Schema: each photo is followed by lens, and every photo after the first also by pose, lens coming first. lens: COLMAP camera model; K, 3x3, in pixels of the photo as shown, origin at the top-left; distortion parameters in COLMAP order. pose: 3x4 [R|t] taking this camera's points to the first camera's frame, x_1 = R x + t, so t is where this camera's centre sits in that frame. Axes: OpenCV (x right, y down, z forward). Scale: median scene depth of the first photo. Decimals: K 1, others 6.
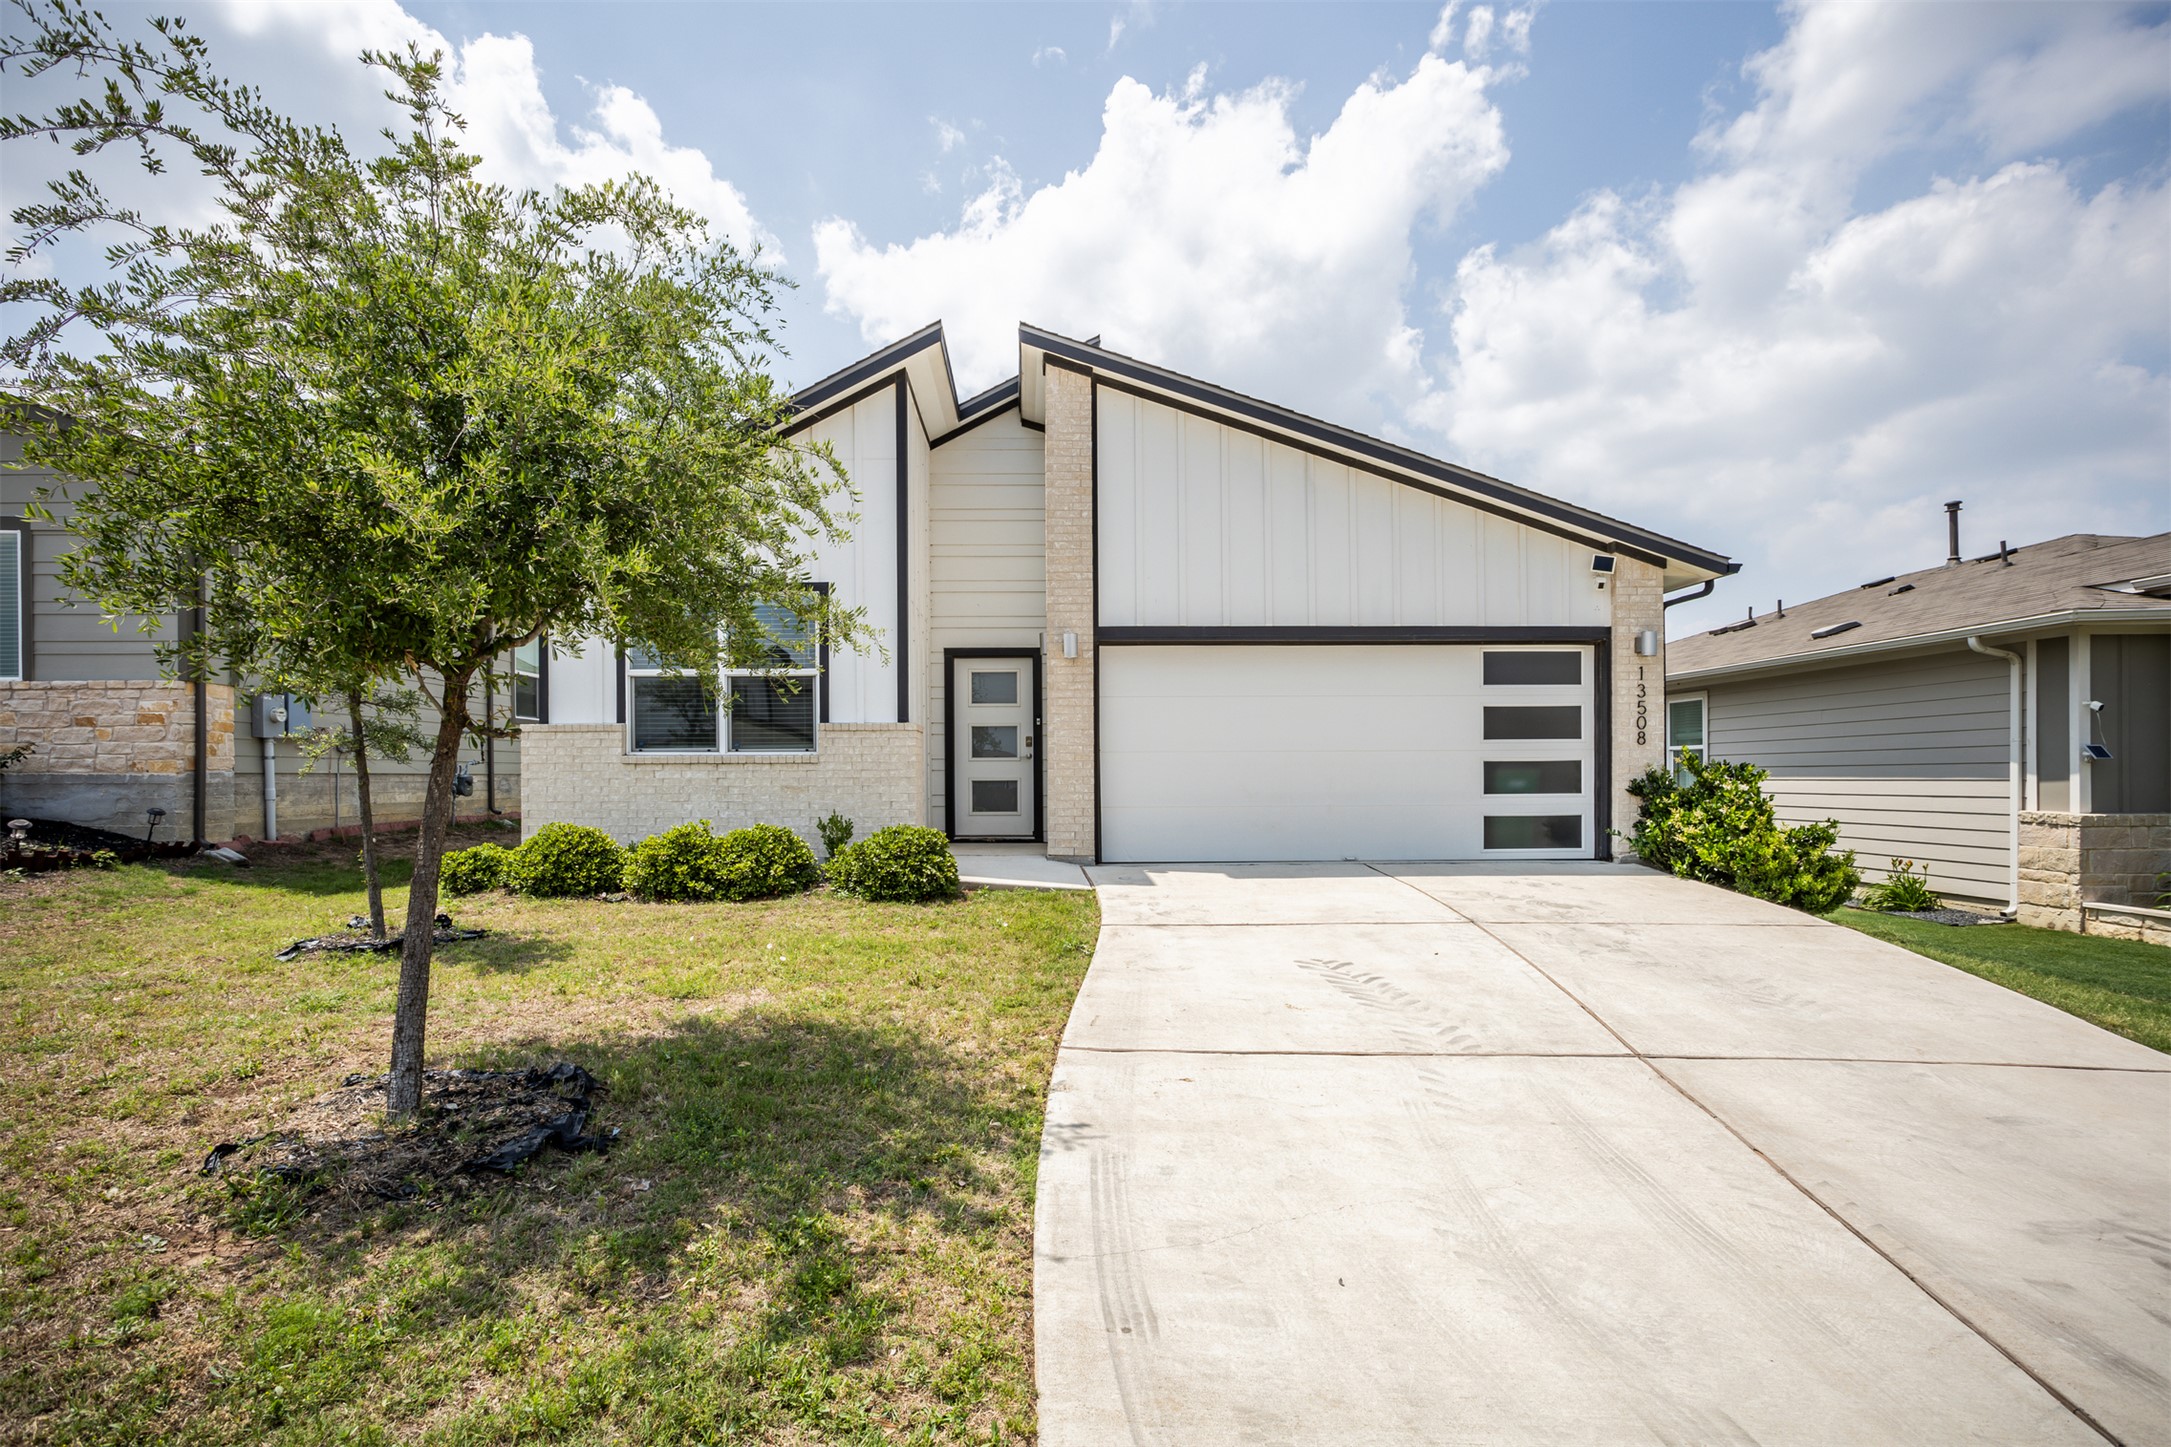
lens RADIAL K [[1051.4, 0, 1088.3], [0, 1051.4, 753.6], [0, 0, 1]] dist [-0.019386, 0.000231]
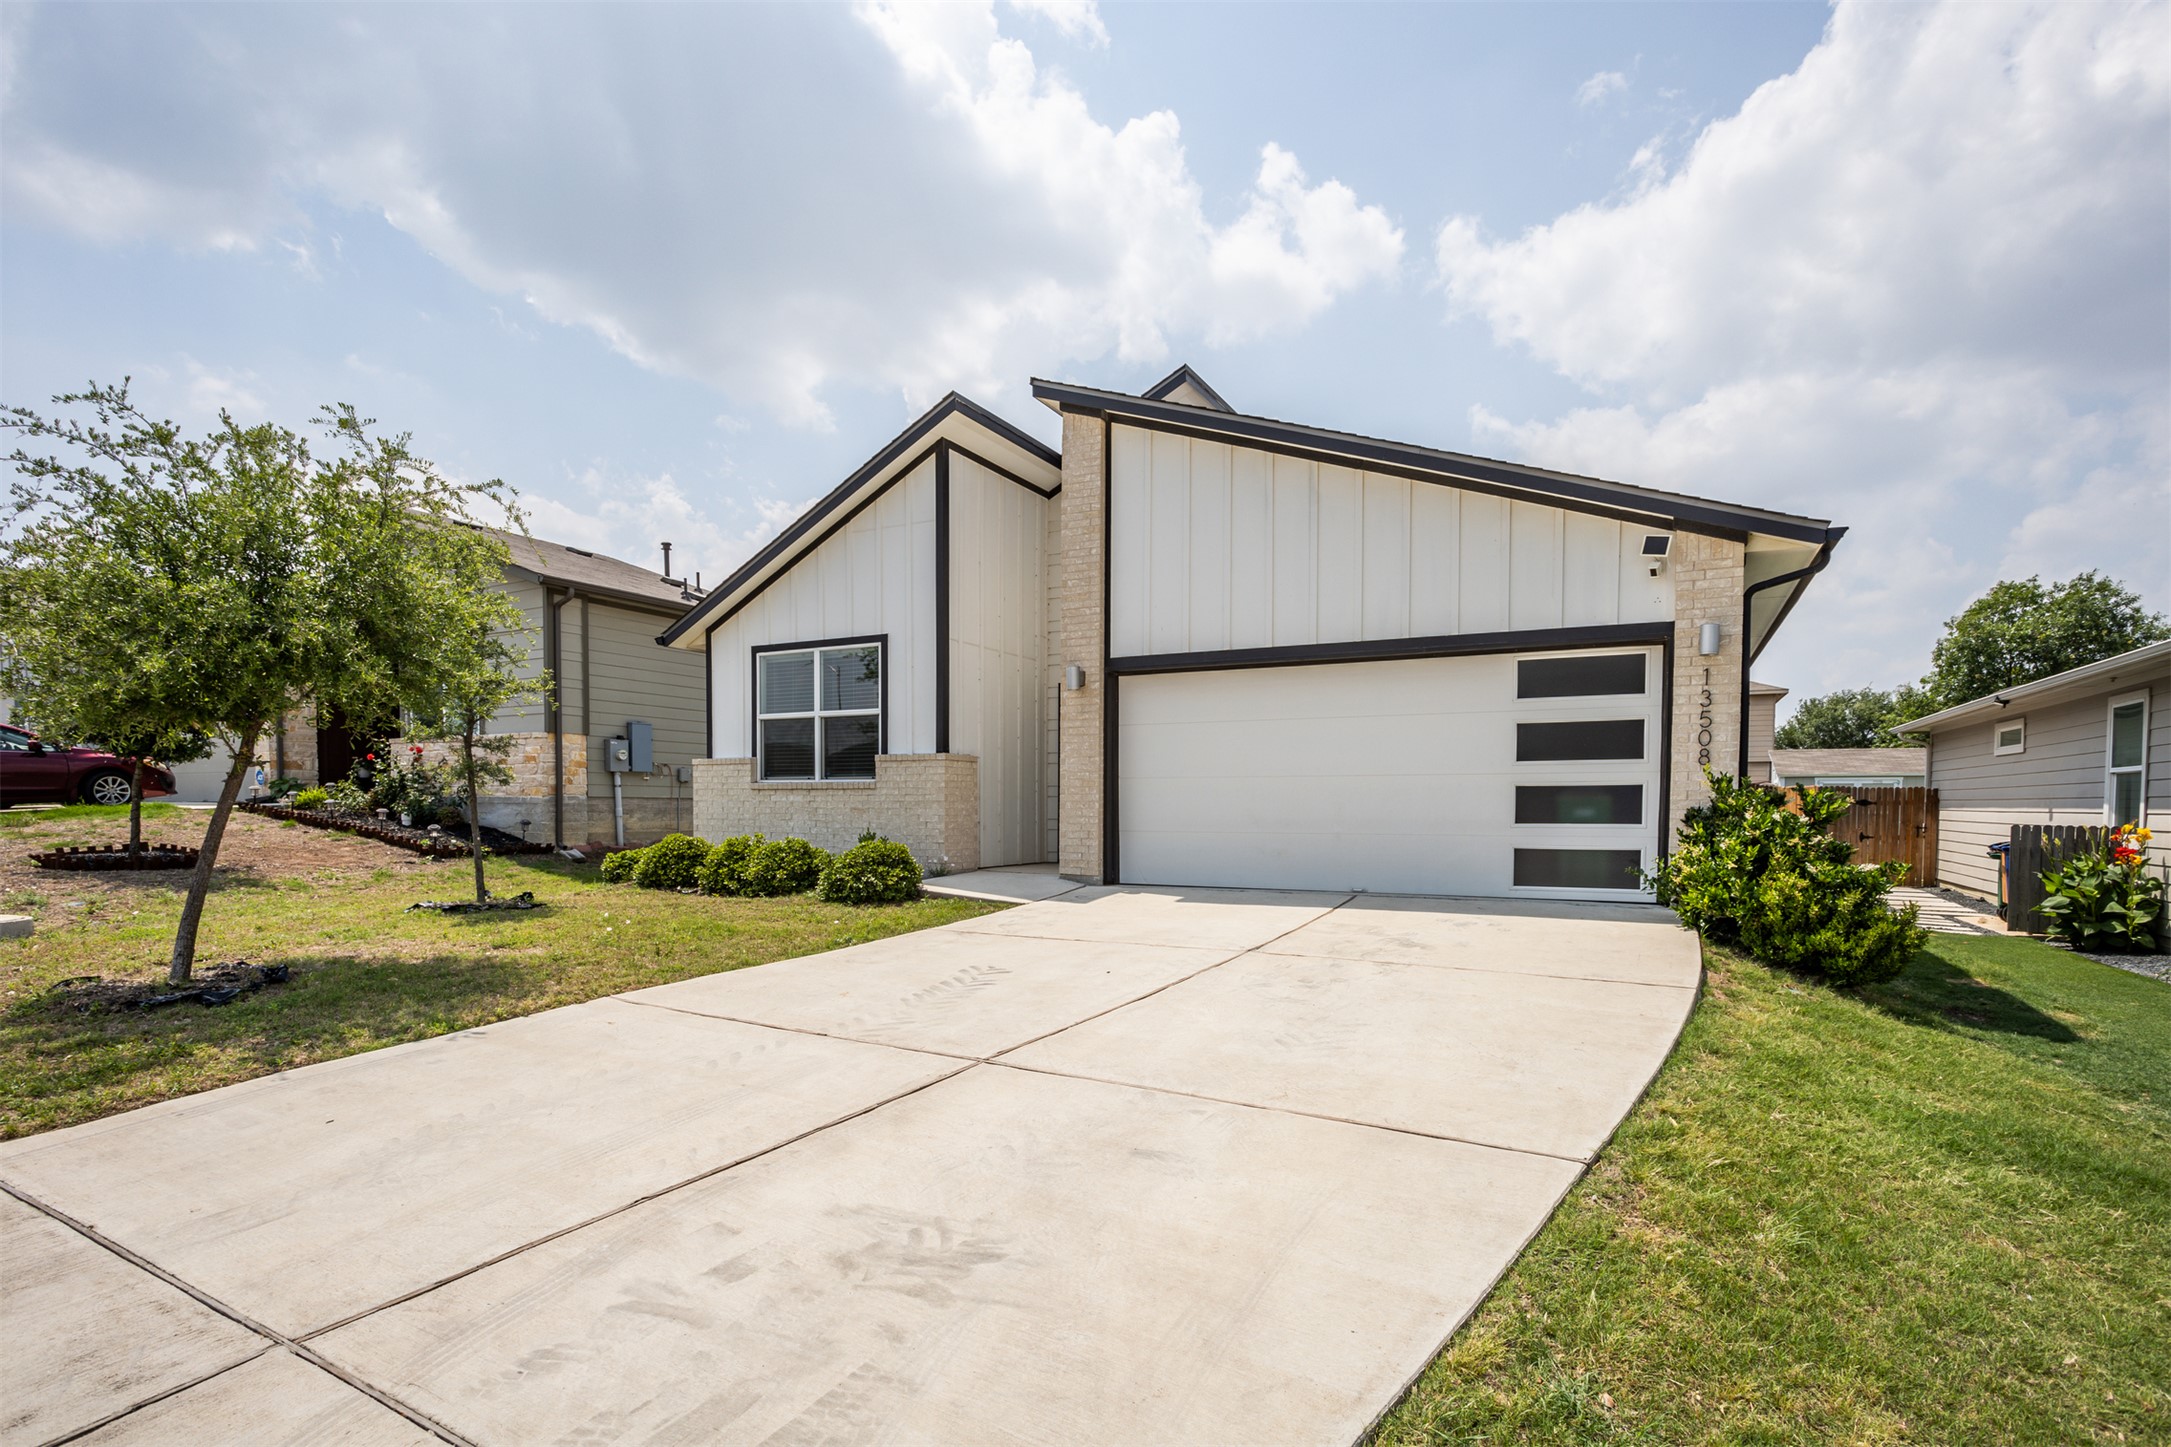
lens RADIAL K [[1072.6, 0, 1093.4], [0, 1072.6, 824.3], [0, 0, 1]] dist [-0.018751, 0.000282]
pose [[0.883276, 0.014349, -0.468634, 0.504551], [0.002927, 0.999343, 0.036115, 0.006195], [0.468845, -0.033271, 0.882654, 0.046101]]
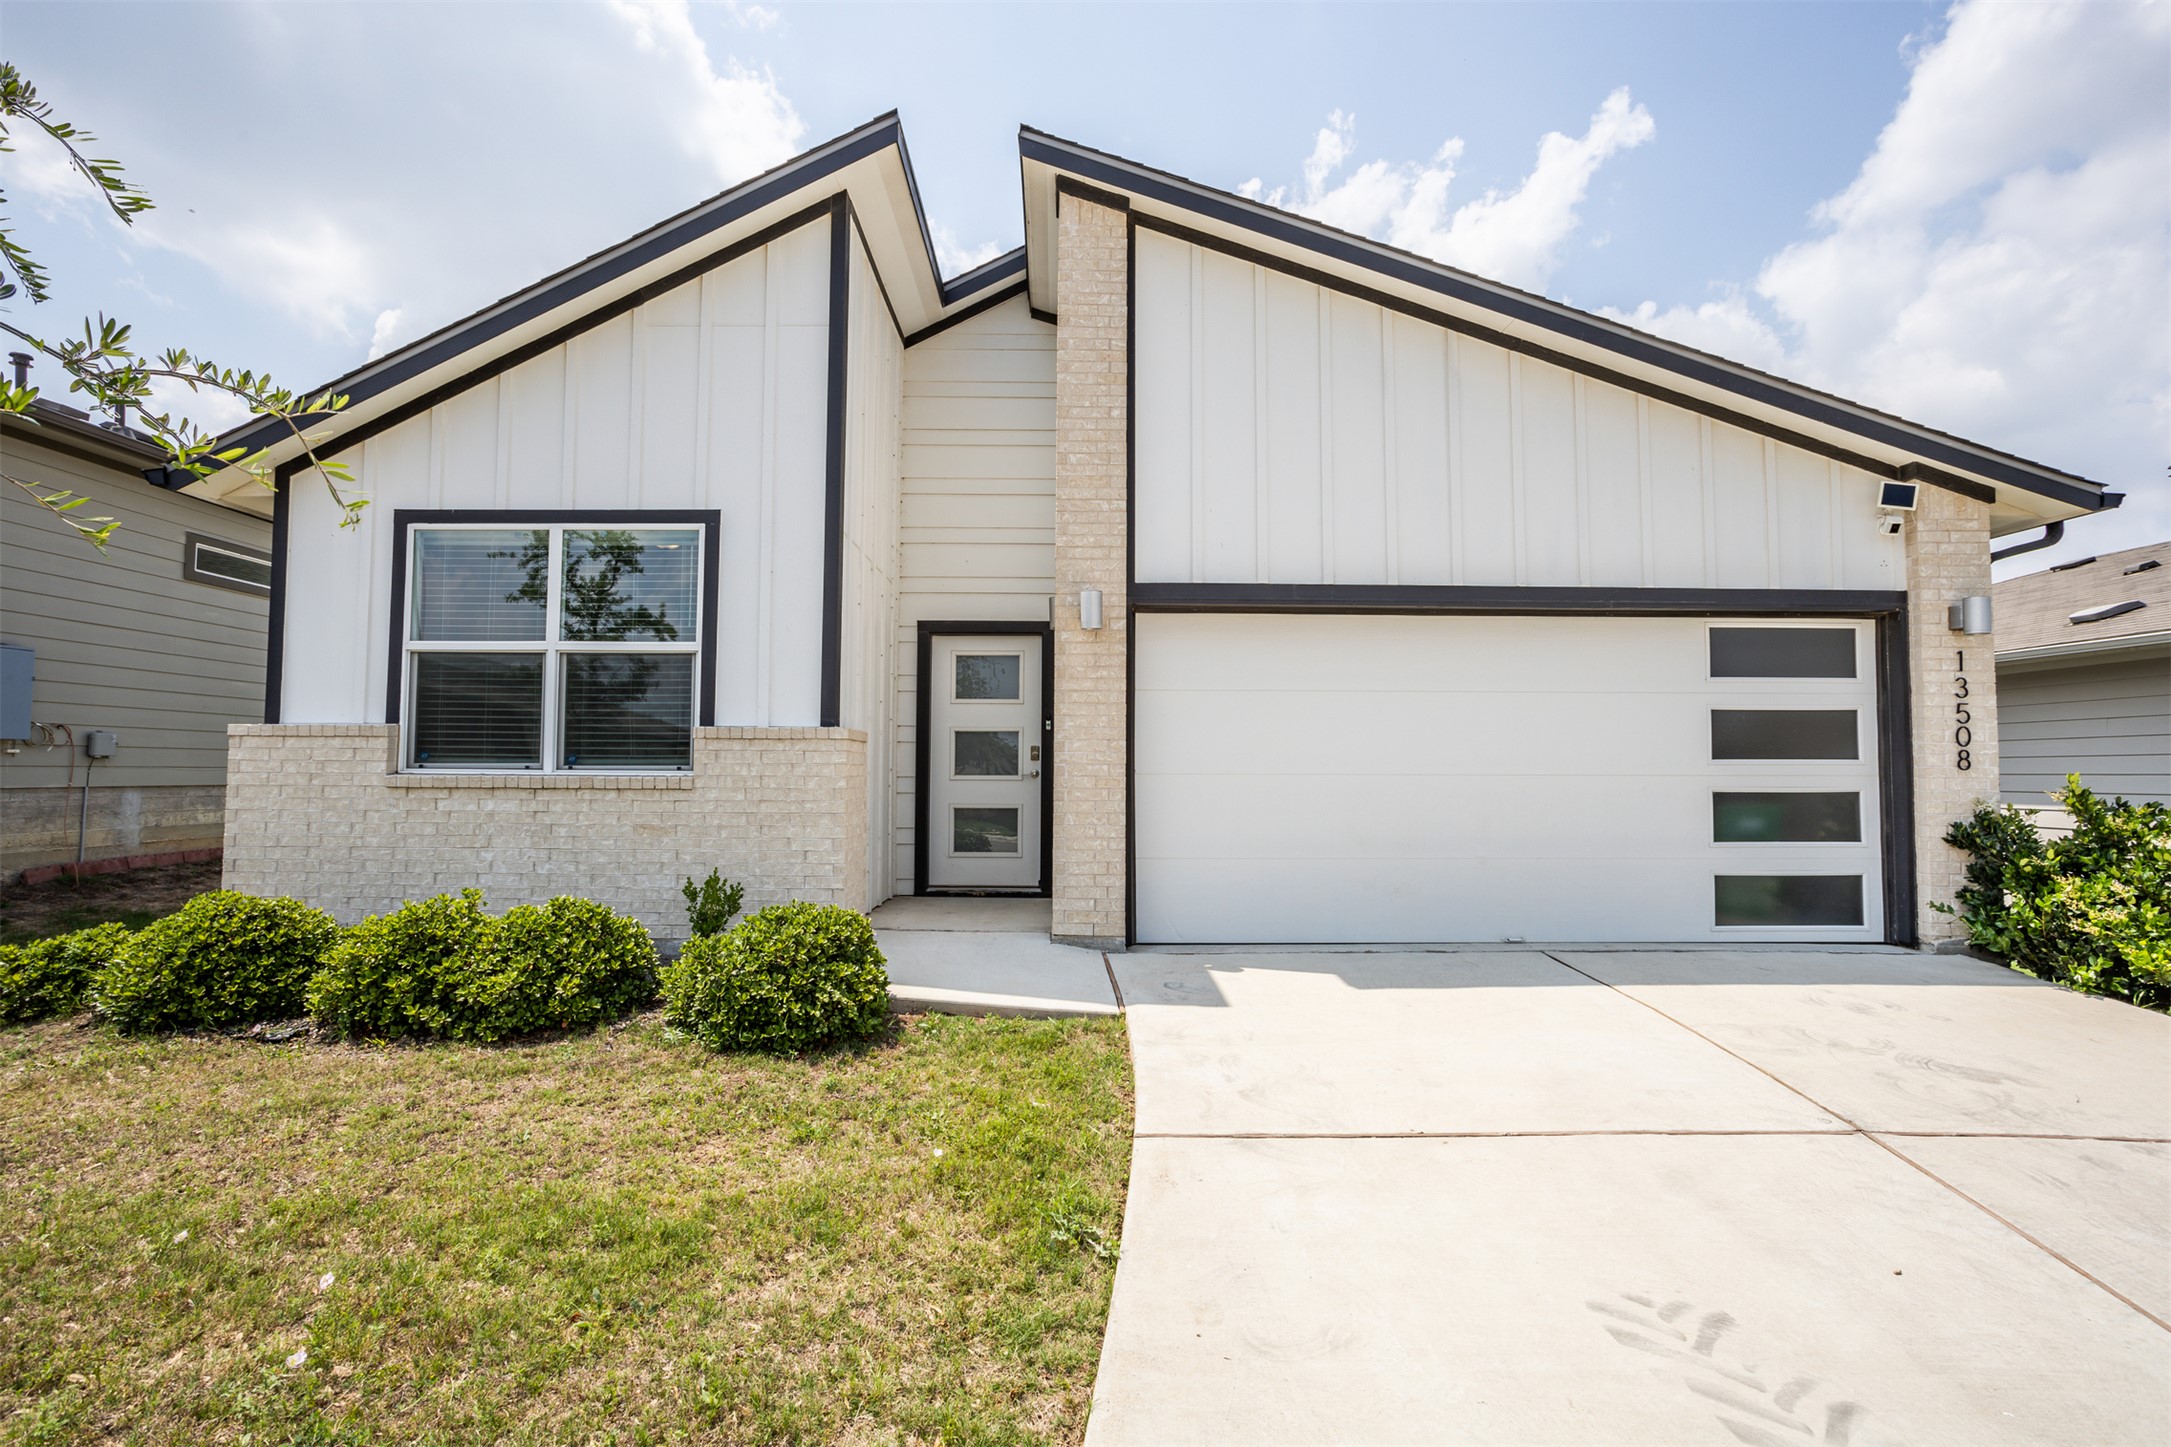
lens RADIAL K [[1068.5, 0, 1115.8], [0, 1068.5, 707.8], [0, 0, 1]] dist [-0.038976, 0.027953]
pose [[0.999938, 0.008807, -0.006771, 0.003200], [-0.009086, 0.999064, -0.042294, -0.014816], [0.006392, 0.042353, 0.999082, 0.340882]]
